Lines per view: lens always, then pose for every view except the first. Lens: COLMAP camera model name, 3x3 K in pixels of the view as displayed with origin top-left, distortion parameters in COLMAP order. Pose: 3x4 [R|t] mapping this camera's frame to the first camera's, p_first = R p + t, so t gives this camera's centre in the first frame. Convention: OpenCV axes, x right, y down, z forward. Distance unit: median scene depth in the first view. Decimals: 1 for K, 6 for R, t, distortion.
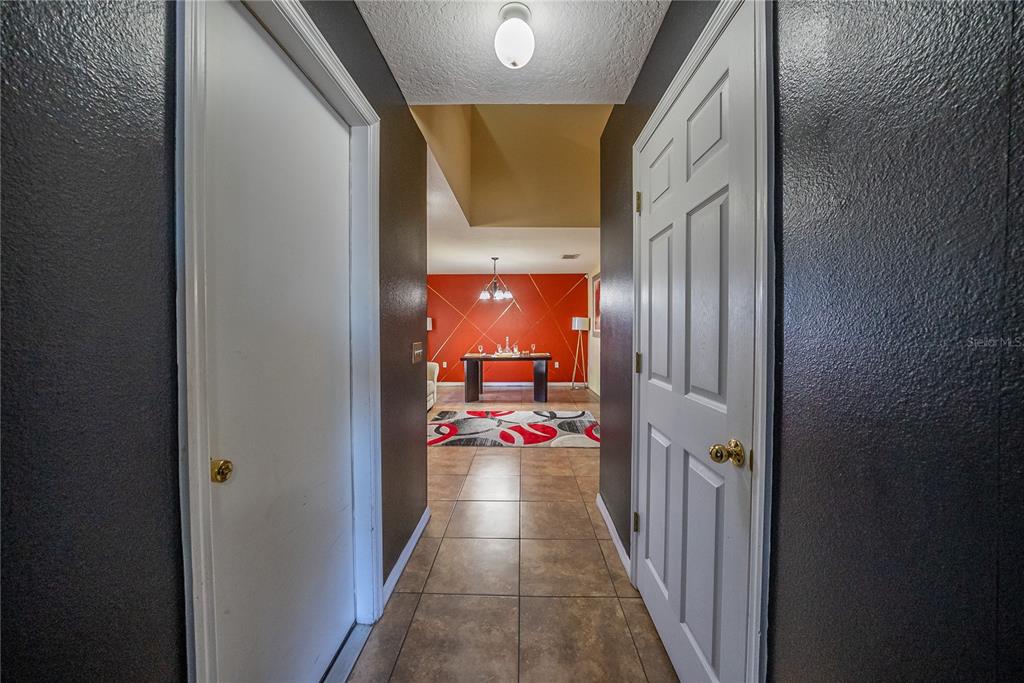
lens RADIAL K [[352.4, 0, 514.1], [0, 352.4, 336.7], [0, 0, 1]] dist [-0.000022, 0.000002]
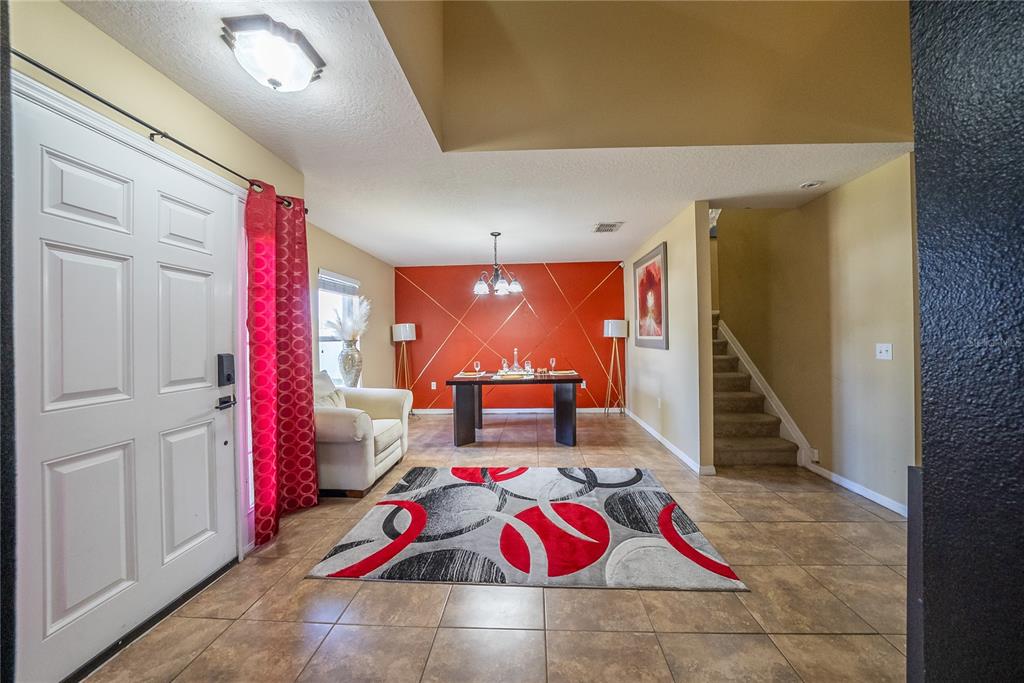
lens RADIAL K [[352.4, 0, 511.7], [0, 352.4, 338.8], [0, 0, 1]] dist [-0.000022, 0.000002]
pose [[0.999153, -0.014177, -0.038624, 0.000039], [0.013579, 0.999785, -0.015691, -0.008776], [0.038838, 0.015153, 0.999131, 0.324541]]
